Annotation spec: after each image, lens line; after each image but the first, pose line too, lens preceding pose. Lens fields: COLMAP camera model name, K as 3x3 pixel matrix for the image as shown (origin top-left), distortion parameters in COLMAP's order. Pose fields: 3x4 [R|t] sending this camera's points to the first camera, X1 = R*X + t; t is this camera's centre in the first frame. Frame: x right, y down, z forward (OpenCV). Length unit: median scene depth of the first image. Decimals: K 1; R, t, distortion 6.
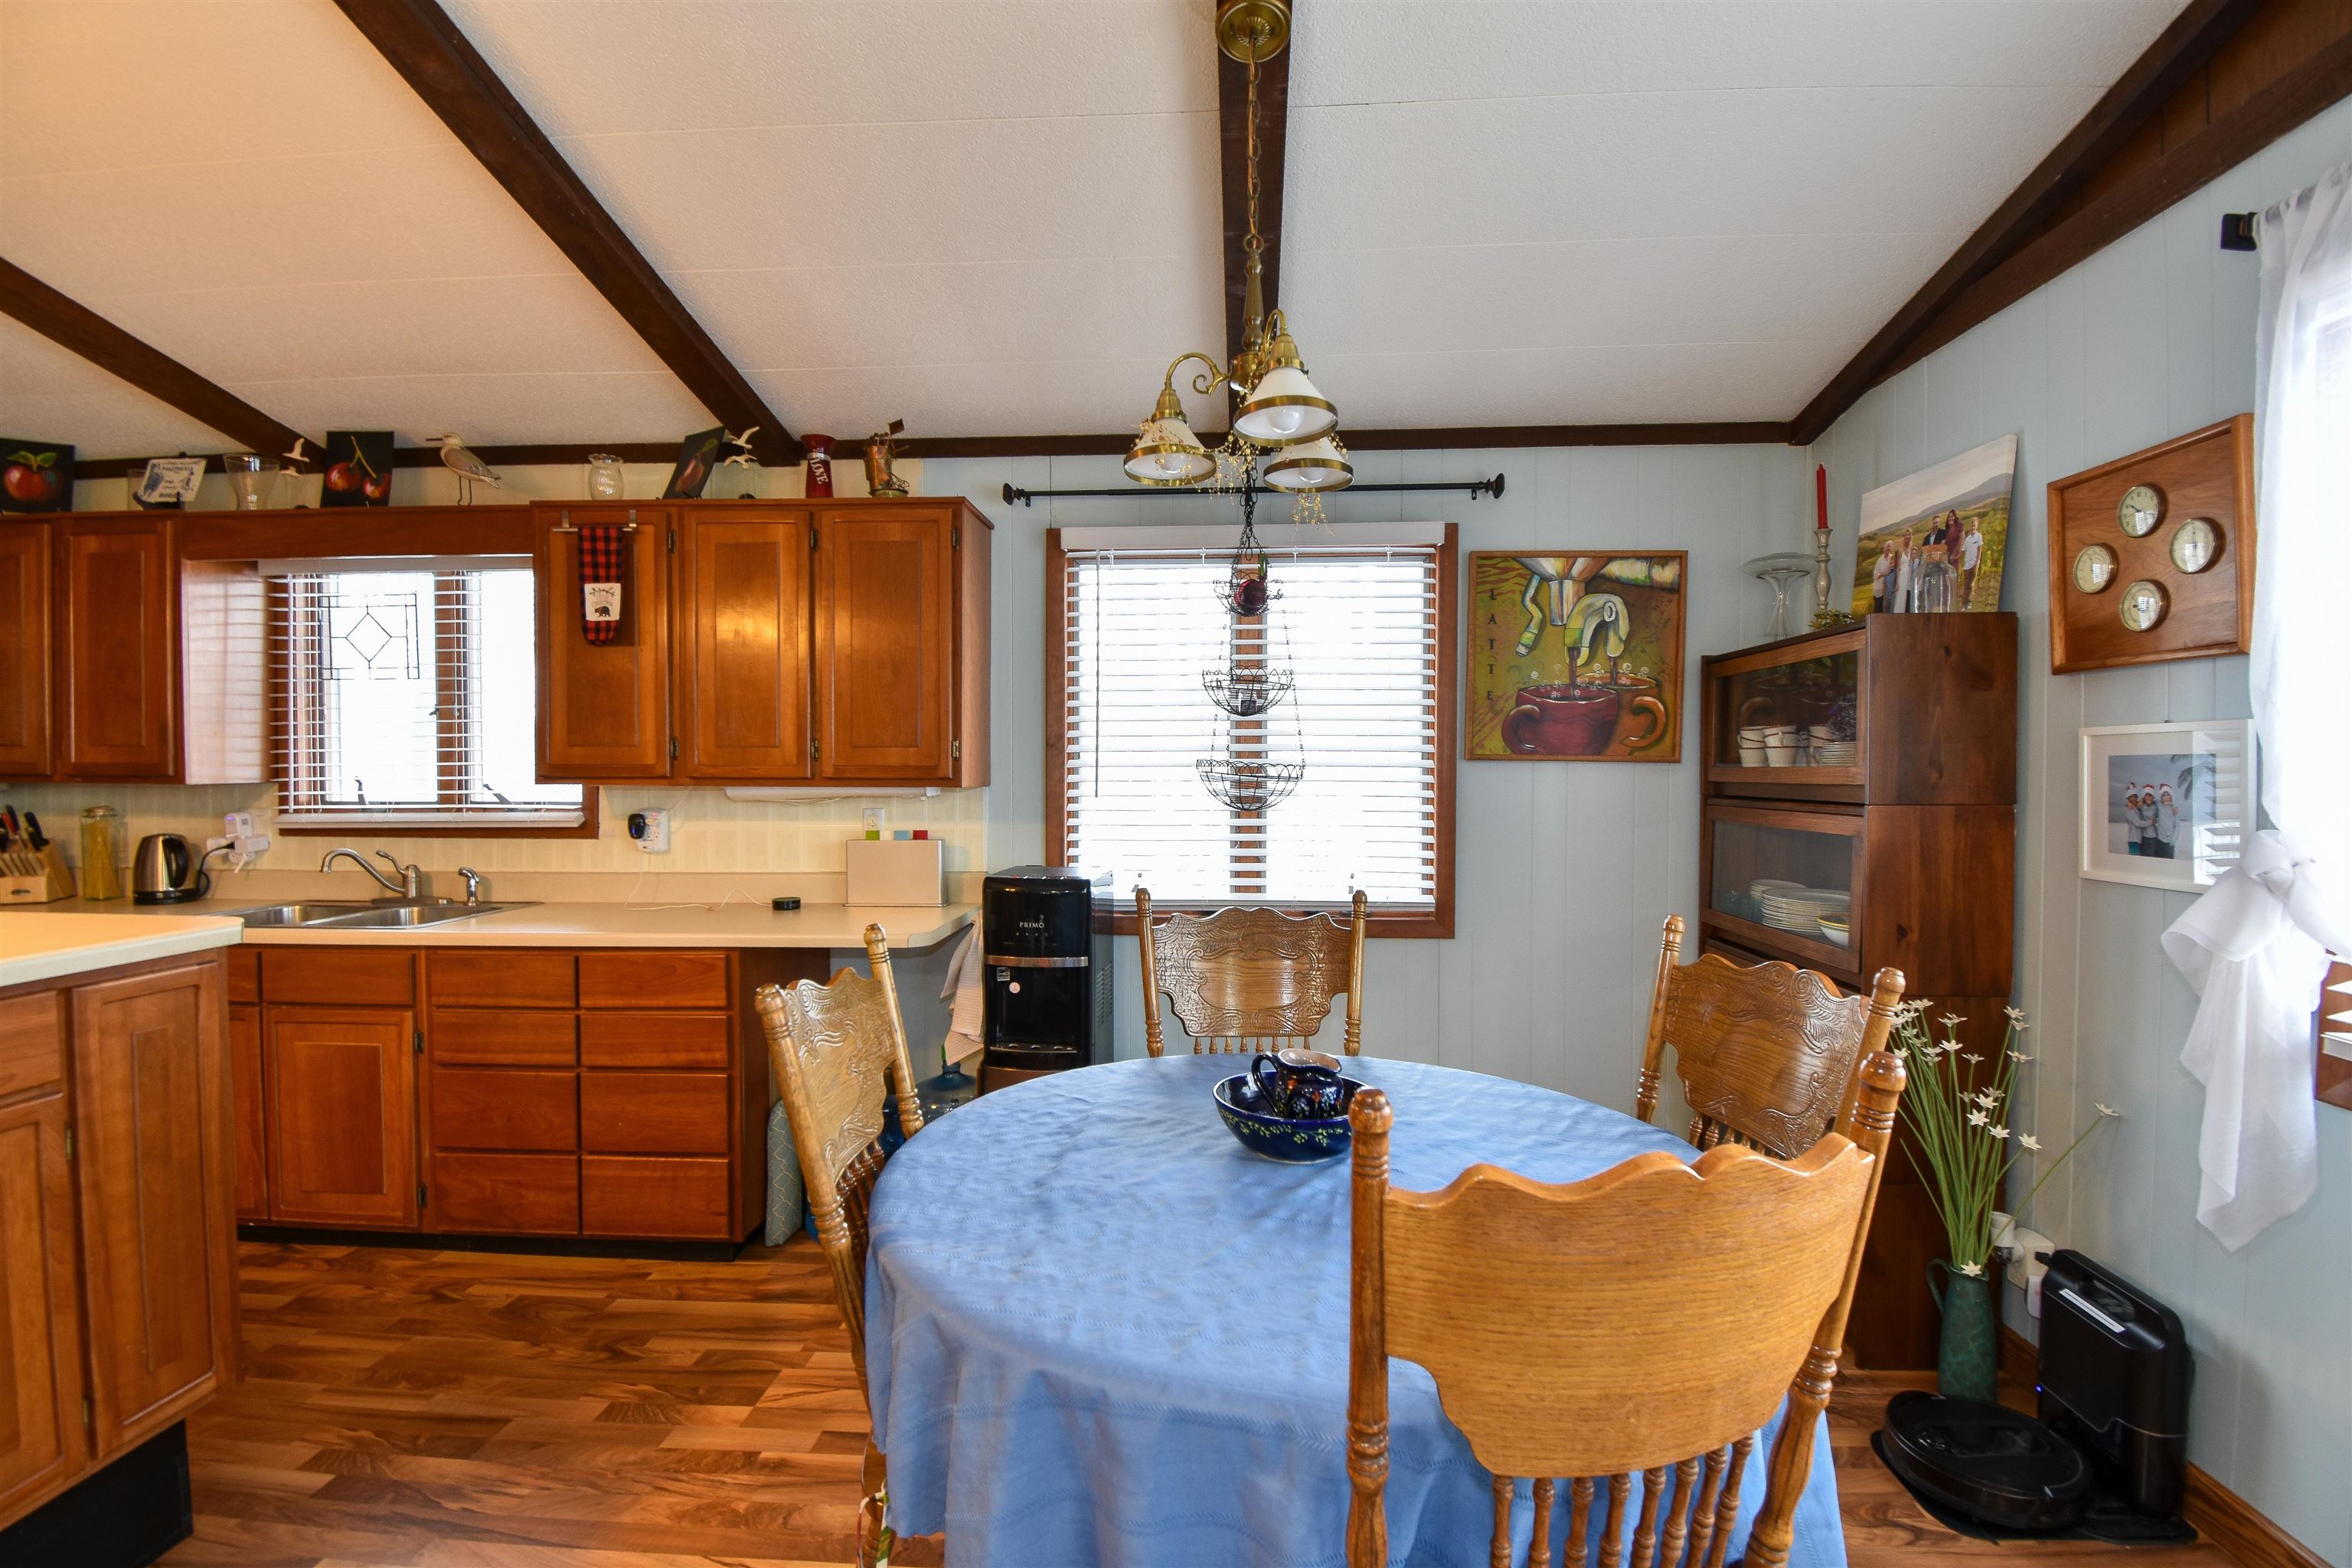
lens RADIAL K [[1034.4, 0, 1183.7], [0, 1034.4, 787.6], [0, 0, 1]] dist [0.022452, -0.027972]
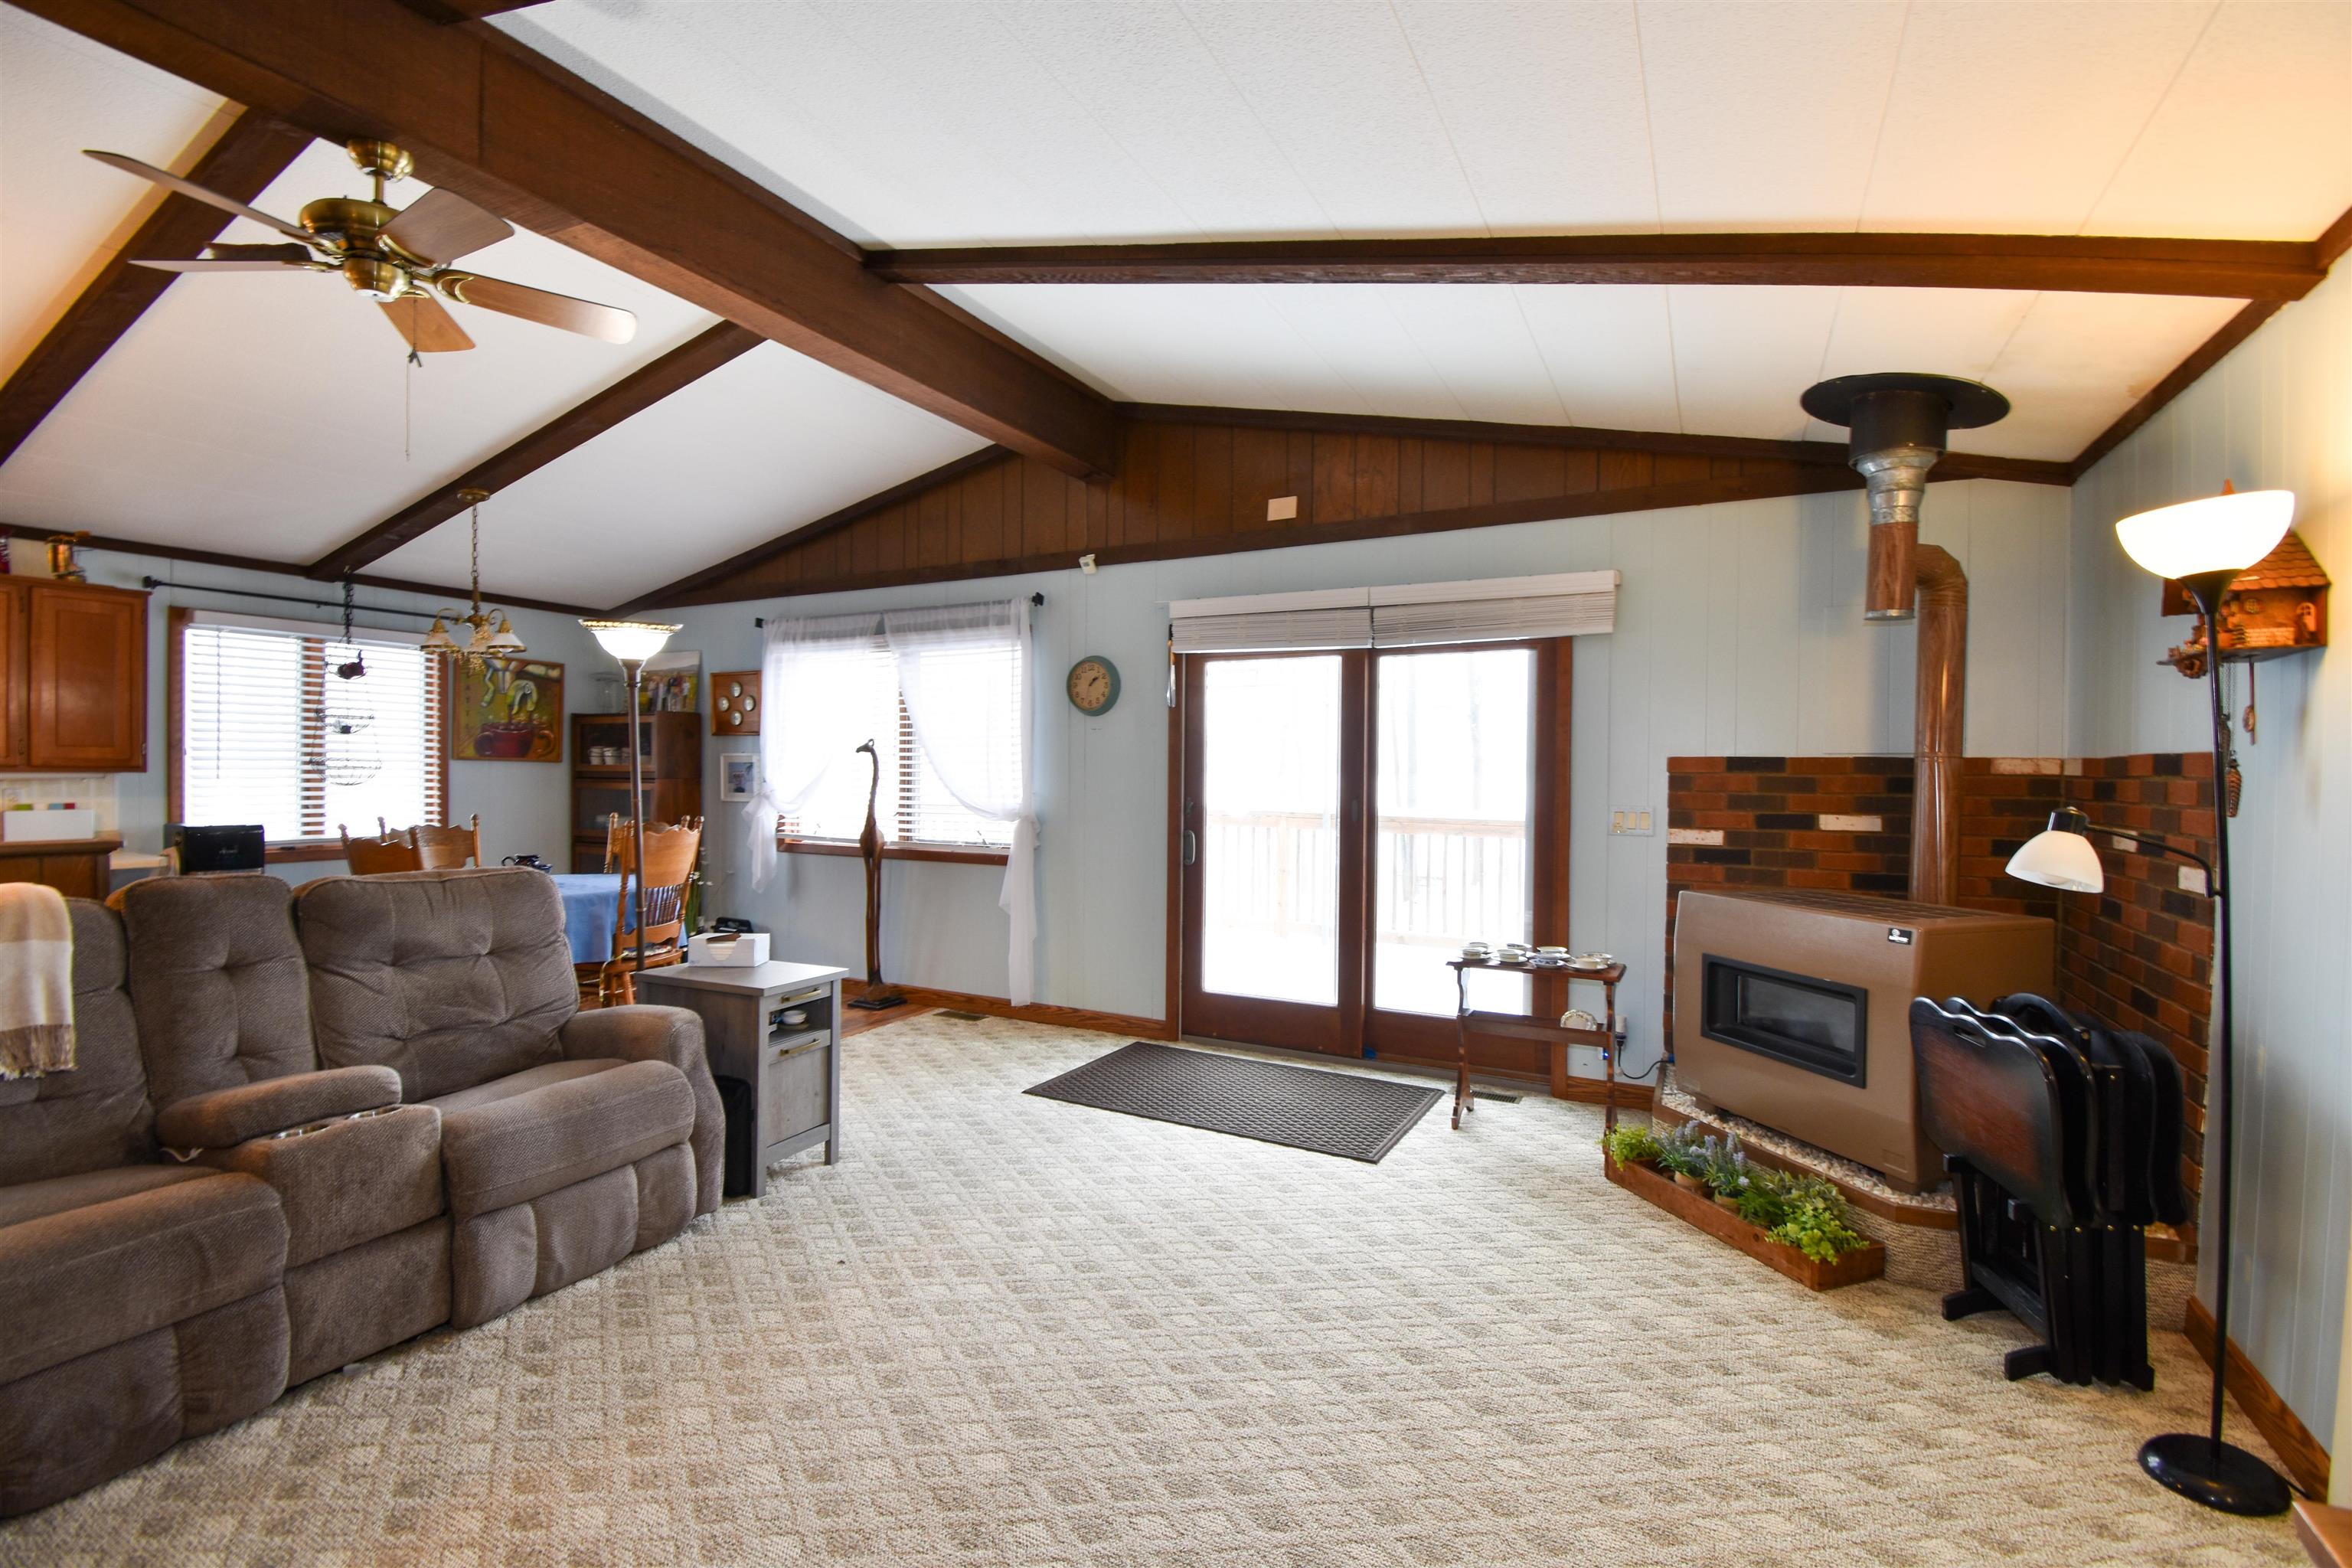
lens RADIAL K [[1034.4, 0, 1183.7], [0, 1034.4, 787.6], [0, 0, 1]] dist [0.022452, -0.027972]
pose [[0.405138, -0.010387, 0.914197, -0.957616], [0.008716, 0.999934, 0.007498, 0.023336], [-0.914214, 0.004930, 0.405202, -1.035072]]
